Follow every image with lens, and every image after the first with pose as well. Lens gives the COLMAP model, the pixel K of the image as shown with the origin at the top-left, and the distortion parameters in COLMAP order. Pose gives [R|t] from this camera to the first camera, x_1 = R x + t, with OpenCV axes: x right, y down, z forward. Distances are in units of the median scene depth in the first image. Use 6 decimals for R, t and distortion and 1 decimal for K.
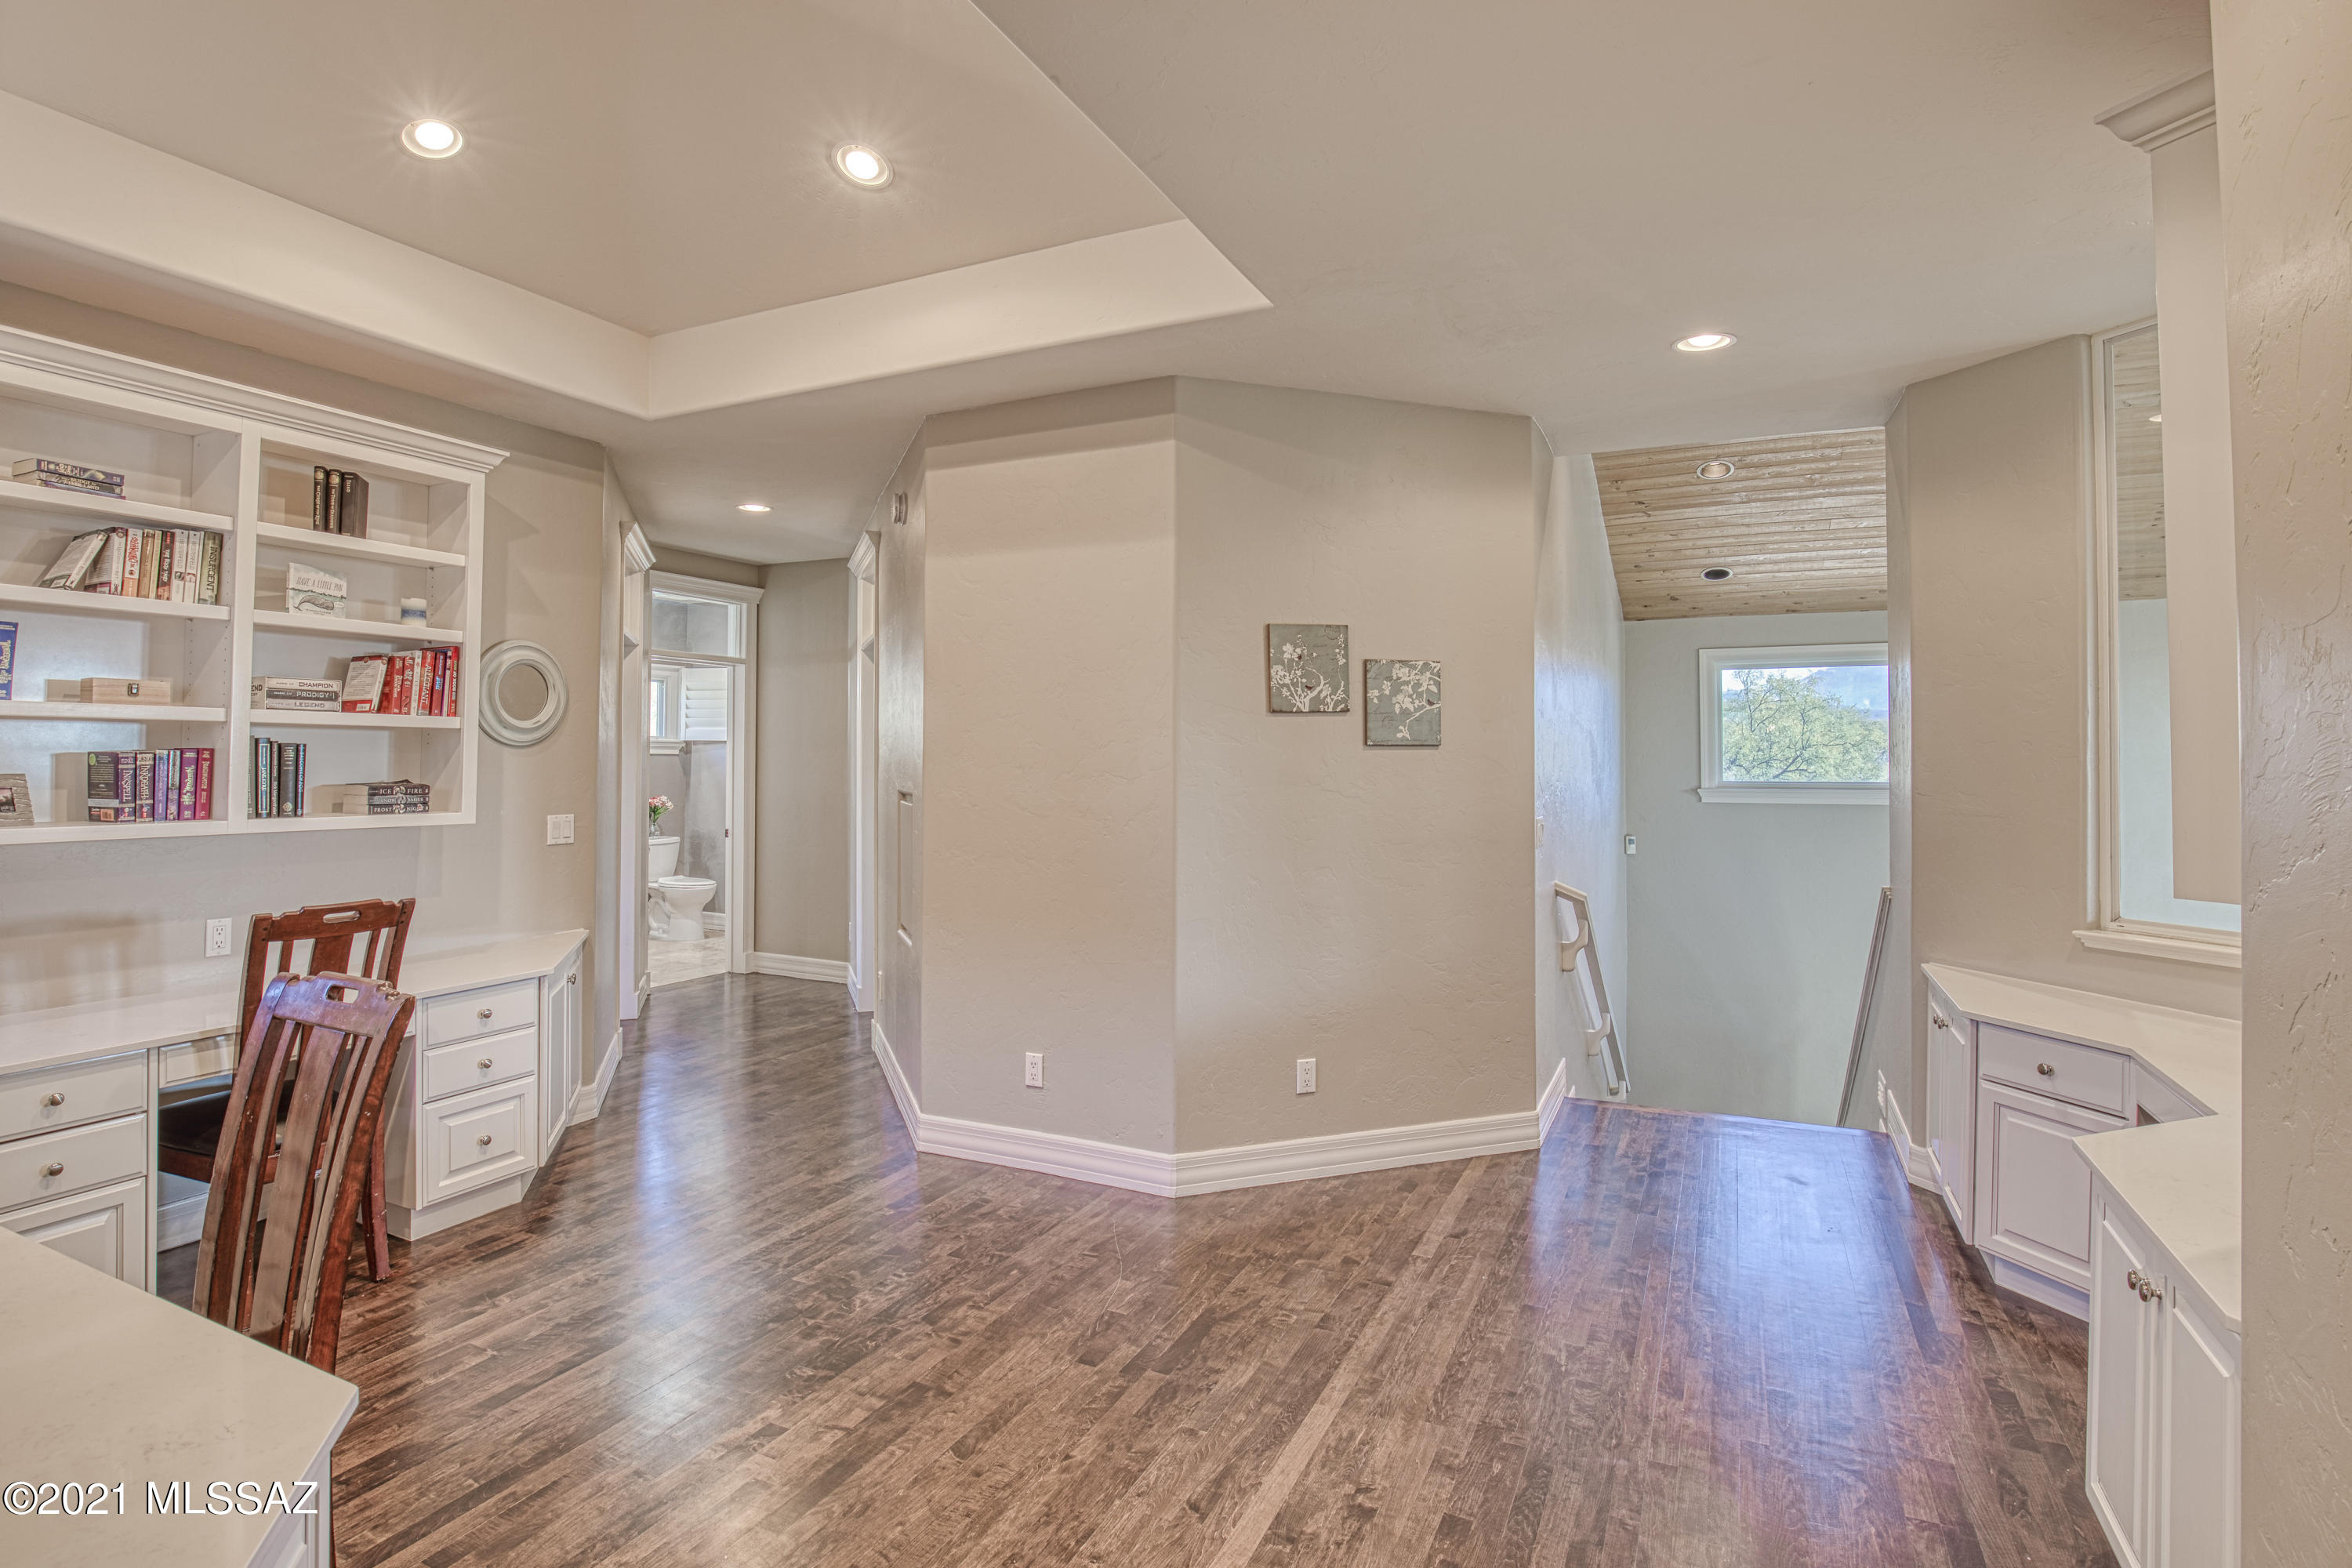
lens RADIAL K [[1190.8, 0, 1177.2], [0, 1190.8, 746.4], [0, 0, 1]] dist [-0.000765, -0.000253]
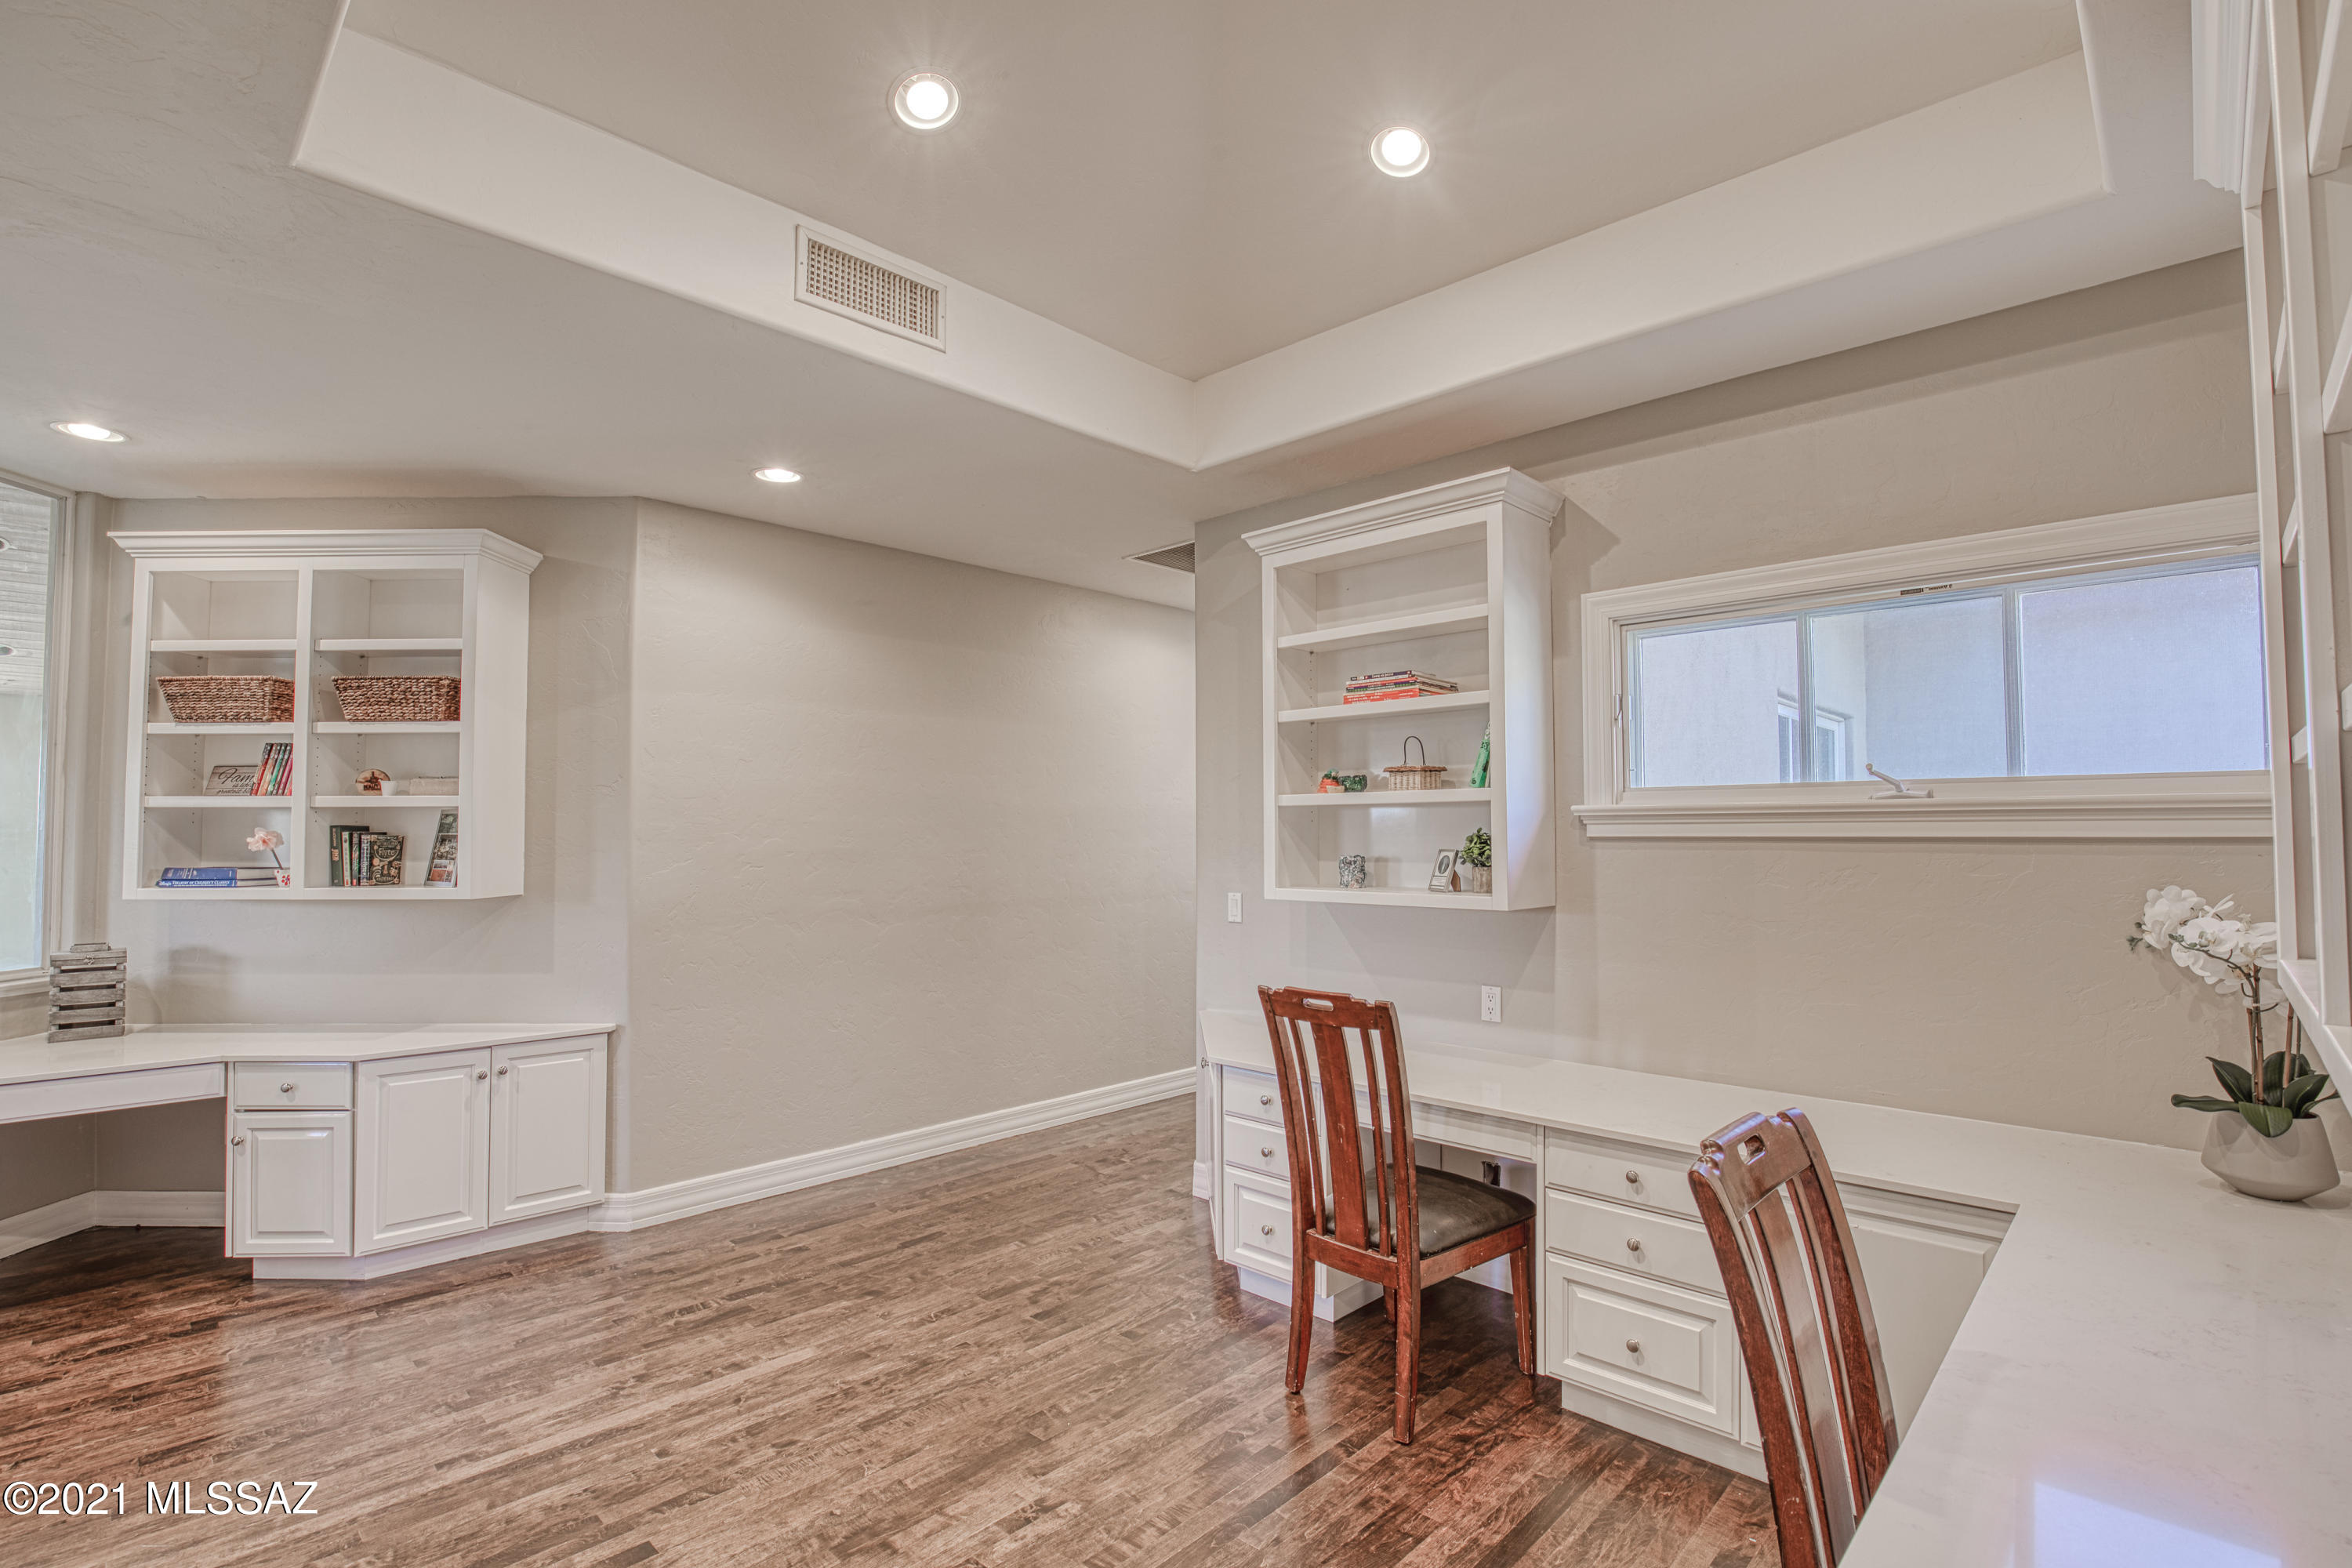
lens RADIAL K [[1088.8, 0, 1176.0], [0, 1088.8, 784.0], [0, 0, 1]] dist [0.000081, -0.000005]
pose [[-0.945230, 0.021584, 0.325689, -0.781737], [0.002001, 0.998176, -0.060343, 0.032070], [-0.326398, -0.056387, -0.943549, 1.856997]]
